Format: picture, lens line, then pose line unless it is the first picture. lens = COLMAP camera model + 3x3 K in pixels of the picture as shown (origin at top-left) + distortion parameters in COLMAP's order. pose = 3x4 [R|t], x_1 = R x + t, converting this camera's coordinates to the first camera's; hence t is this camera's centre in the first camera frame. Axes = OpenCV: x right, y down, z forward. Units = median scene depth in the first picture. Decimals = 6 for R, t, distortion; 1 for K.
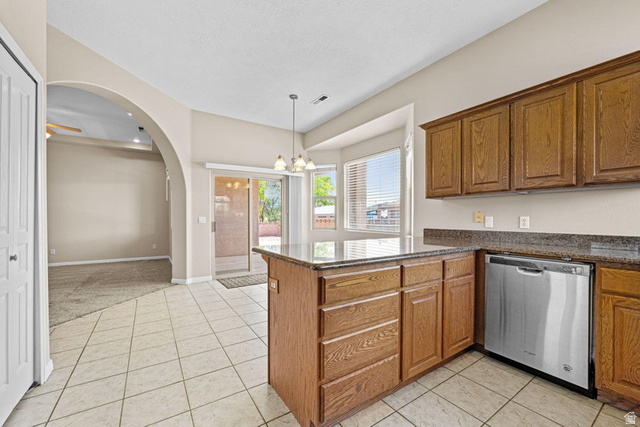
lens RADIAL K [[255.2, 0, 320.3], [0, 255.2, 221.7], [0, 0, 1]] dist [-0.002992, 0.000380]
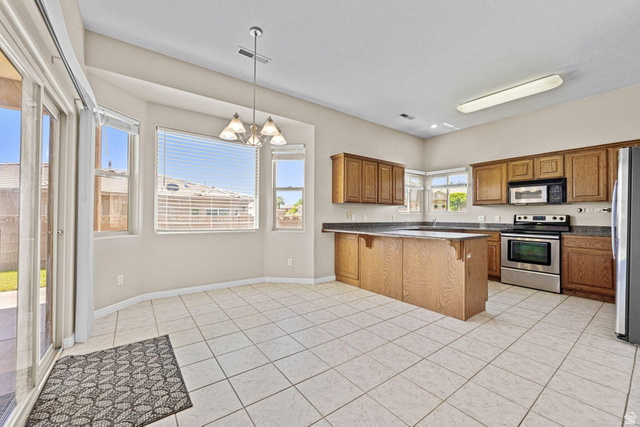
lens RADIAL K [[255.2, 0, 319.1], [0, 255.2, 214.3], [0, 0, 1]] dist [-0.002992, 0.000380]
pose [[-0.042036, 0.007167, 0.999090, -1.100798], [0.006086, 0.999958, -0.006917, -0.012933], [-0.999098, 0.005790, -0.042078, 1.239876]]
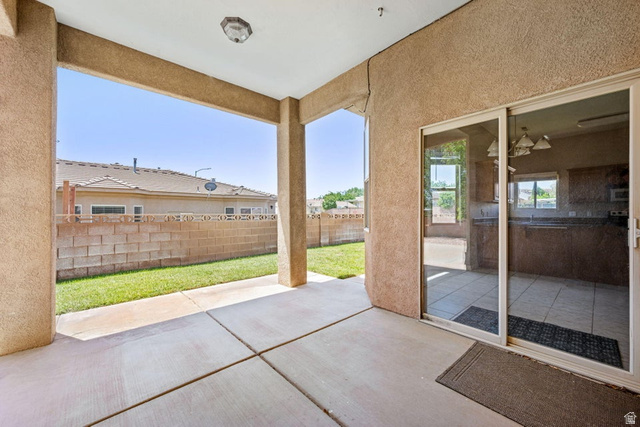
lens RADIAL K [[255.2, 0, 319.4], [0, 255.2, 213.9], [0, 0, 1]] dist [-0.002992, 0.000380]
pose [[-0.142396, 0.005644, 0.989794, -1.198451], [0.013939, 0.999896, -0.003696, -0.012367], [-0.989712, 0.013271, -0.142459, 2.521052]]
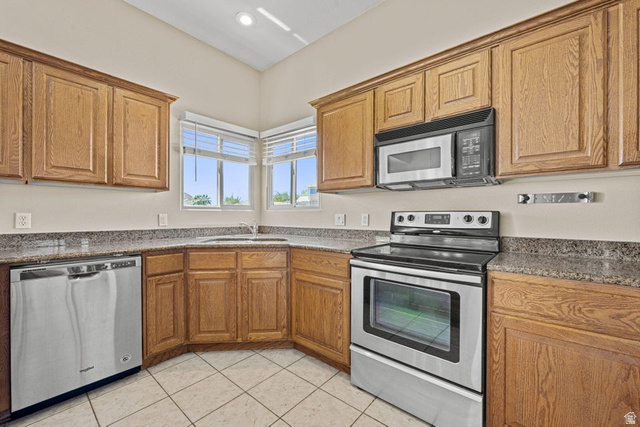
lens RADIAL K [[255.2, 0, 318.6], [0, 255.2, 218.7], [0, 0, 1]] dist [-0.002992, 0.000380]
pose [[-0.268971, -0.009635, 0.963100, -0.148822], [0.010034, 0.999868, 0.012805, -0.003981], [-0.963096, 0.013108, -0.268838, 0.297225]]
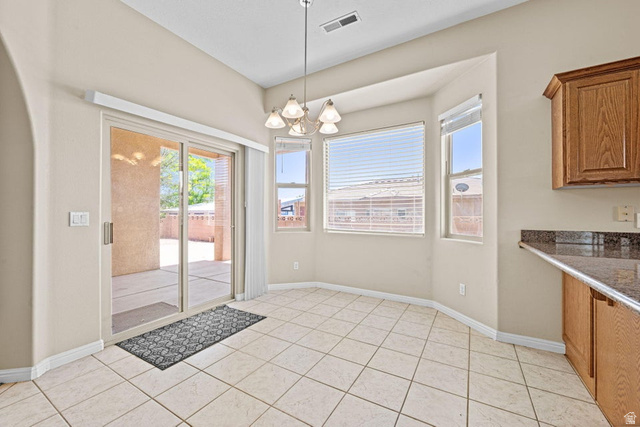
lens RADIAL K [[255.2, 0, 319.6], [0, 255.2, 214.0], [0, 0, 1]] dist [-0.002992, 0.000380]
pose [[0.904188, 0.003010, 0.427124, -0.453053], [0.004322, 0.999860, -0.016195, -0.009424], [-0.427113, 0.016490, 0.904048, 0.692447]]
